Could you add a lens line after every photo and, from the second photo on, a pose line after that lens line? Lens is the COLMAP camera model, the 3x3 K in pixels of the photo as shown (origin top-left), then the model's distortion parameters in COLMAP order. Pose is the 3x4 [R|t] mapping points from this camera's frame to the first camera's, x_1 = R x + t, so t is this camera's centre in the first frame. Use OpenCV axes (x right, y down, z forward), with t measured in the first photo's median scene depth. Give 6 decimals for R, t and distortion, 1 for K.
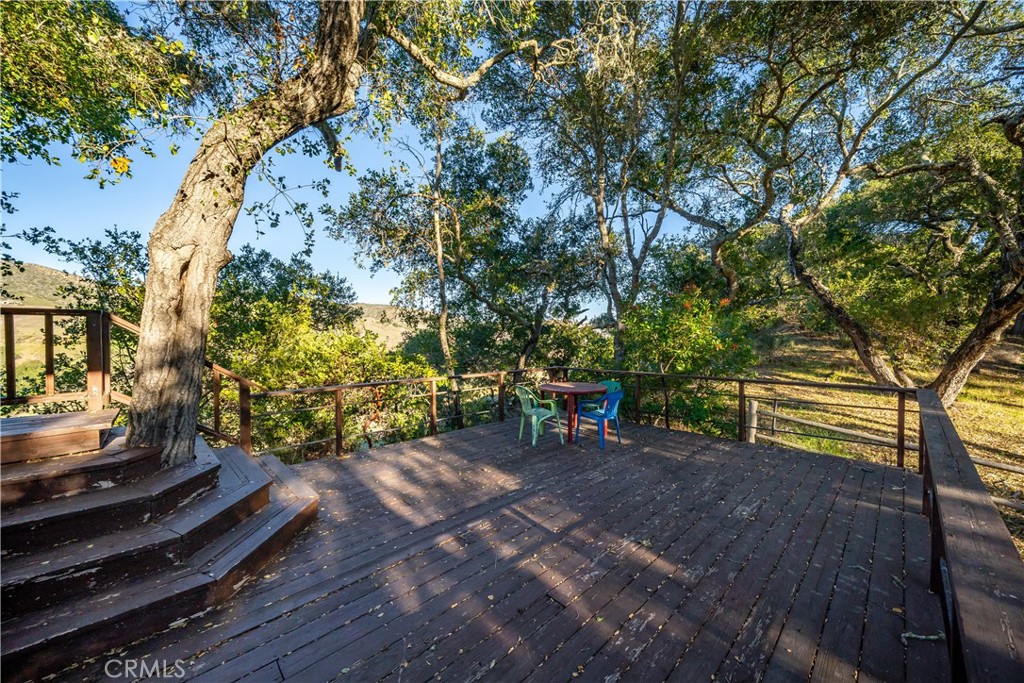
lens RADIAL K [[385.8, 0, 534.1], [0, 385.8, 338.5], [0, 0, 1]] dist [-0.001645, -0.000176]
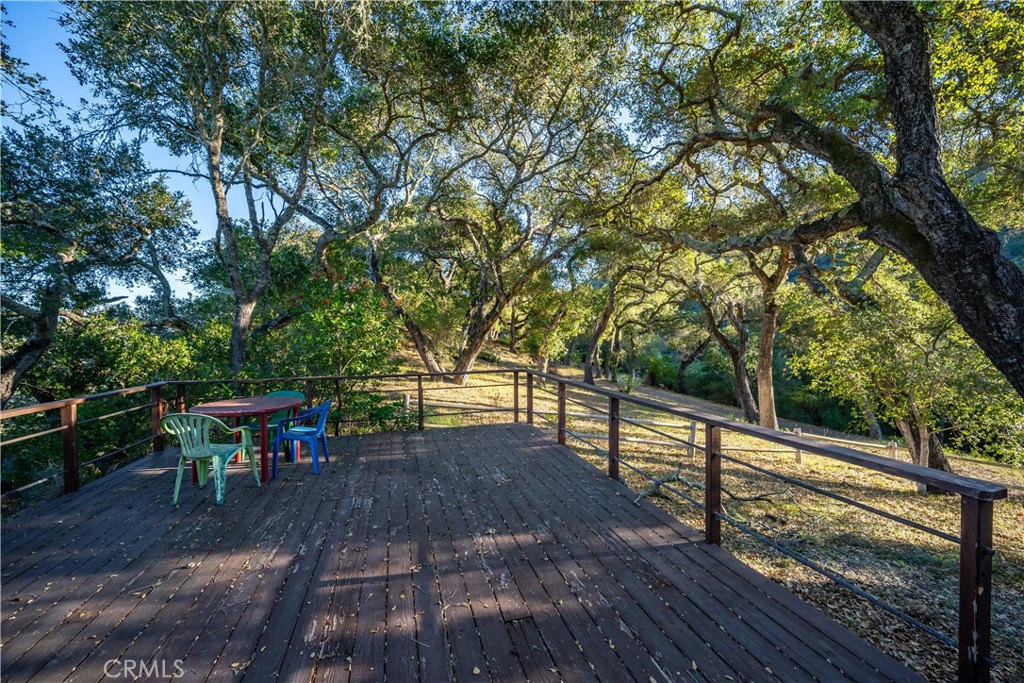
lens RADIAL K [[385.8, 0, 514.3], [0, 385.8, 344.4], [0, 0, 1]] dist [-0.001645, -0.000176]
pose [[0.474787, -0.014756, 0.879977, -0.397028], [0.010274, 0.999884, 0.011224, 0.015232], [-0.880041, 0.003712, 0.474883, 0.313651]]
